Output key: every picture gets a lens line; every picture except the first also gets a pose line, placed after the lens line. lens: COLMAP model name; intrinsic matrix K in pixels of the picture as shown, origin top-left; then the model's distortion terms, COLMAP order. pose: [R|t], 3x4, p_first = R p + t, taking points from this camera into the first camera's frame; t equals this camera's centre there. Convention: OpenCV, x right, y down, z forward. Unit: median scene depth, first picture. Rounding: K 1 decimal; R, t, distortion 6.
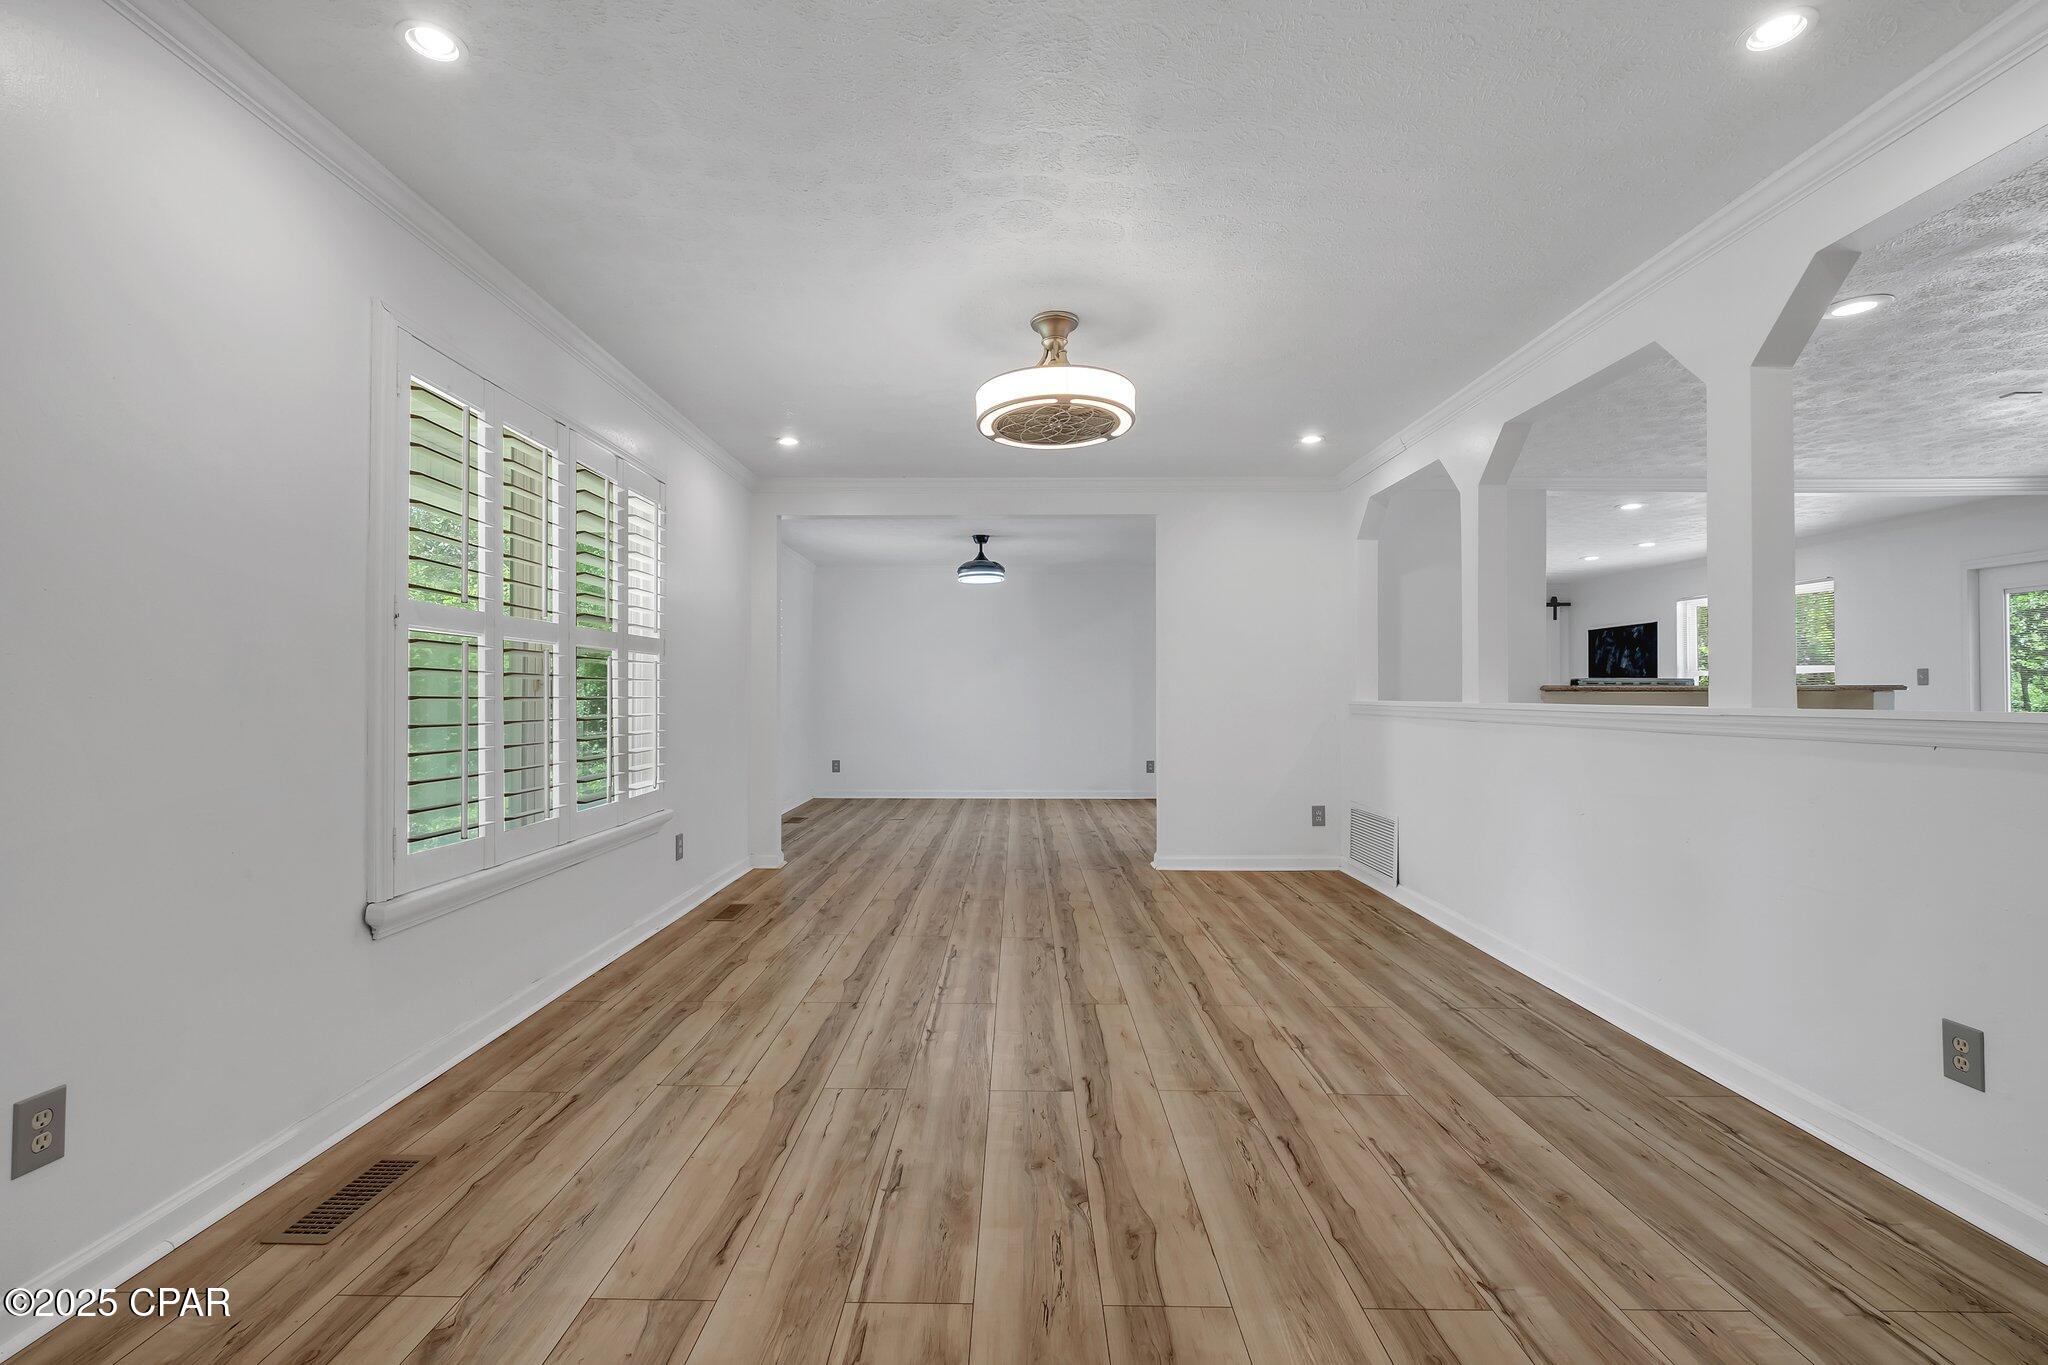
lens RADIAL K [[883.9, 0, 1017.1], [0, 883.9, 679.0], [0, 0, 1]] dist [-0.003305, -0.000331]
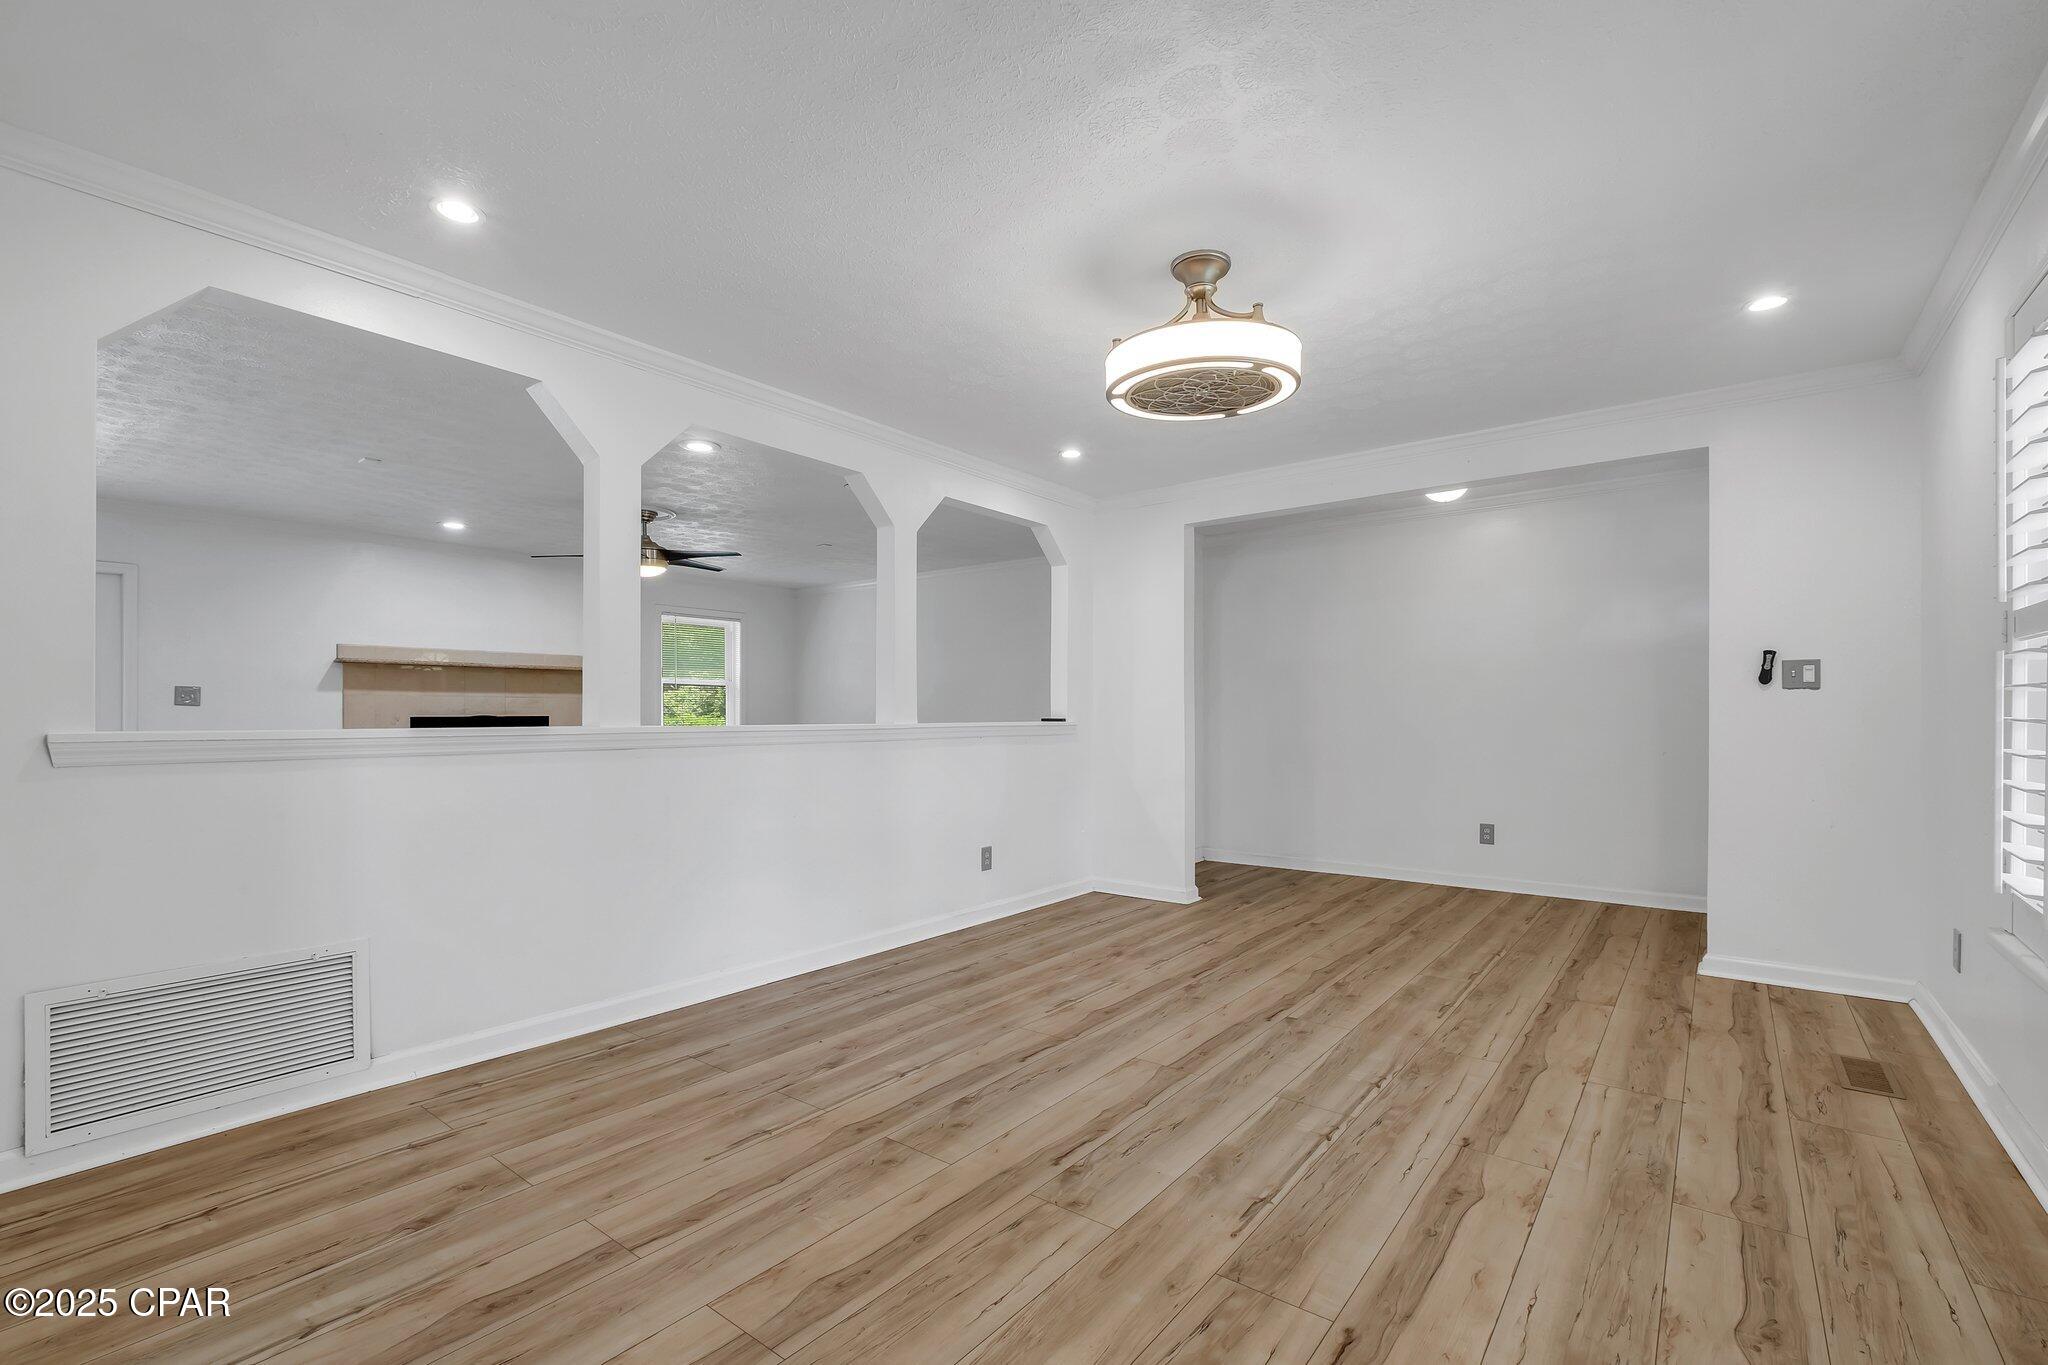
lens RADIAL K [[876.0, 0, 1013.5], [0, 876.0, 718.0], [0, 0, 1]] dist [-0.000873, 0.000028]
pose [[-0.779806, -0.003669, 0.626011, -0.397558], [-0.011876, 0.999890, -0.008934, 0.032438], [-0.625909, -0.014401, -0.779763, 2.084053]]
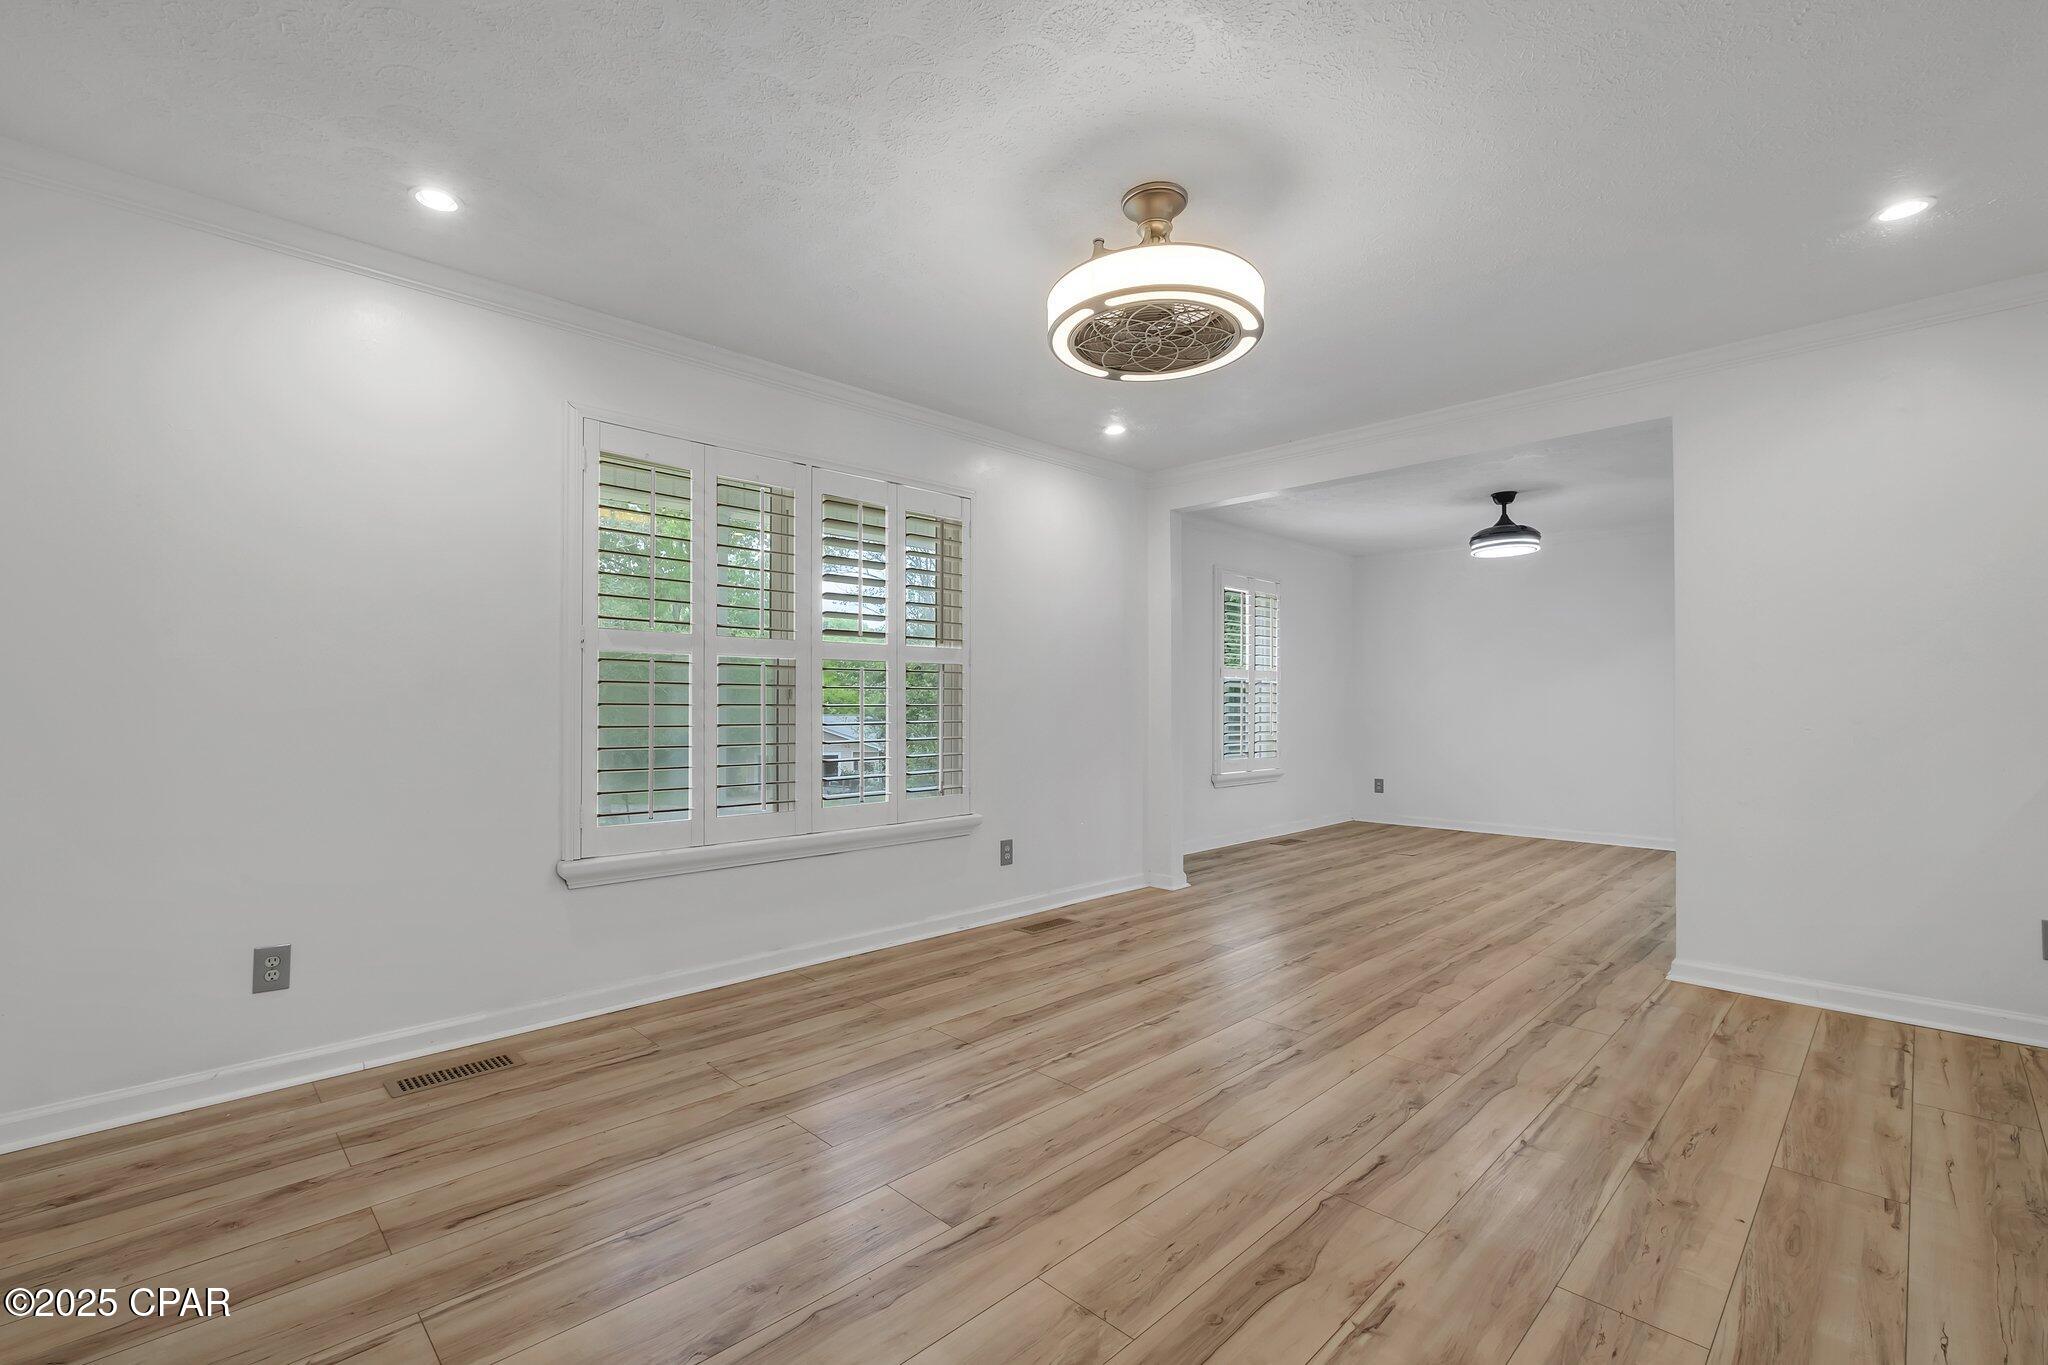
lens RADIAL K [[899.0, 0, 1024.5], [0, 899.0, 689.1], [0, 0, 1]] dist [-0.004400, -0.000173]
pose [[0.704200, -0.011715, -0.709905, 0.597887], [0.012927, 0.999910, -0.003677, 0.010185], [0.709884, -0.006587, 0.704288, 0.462064]]
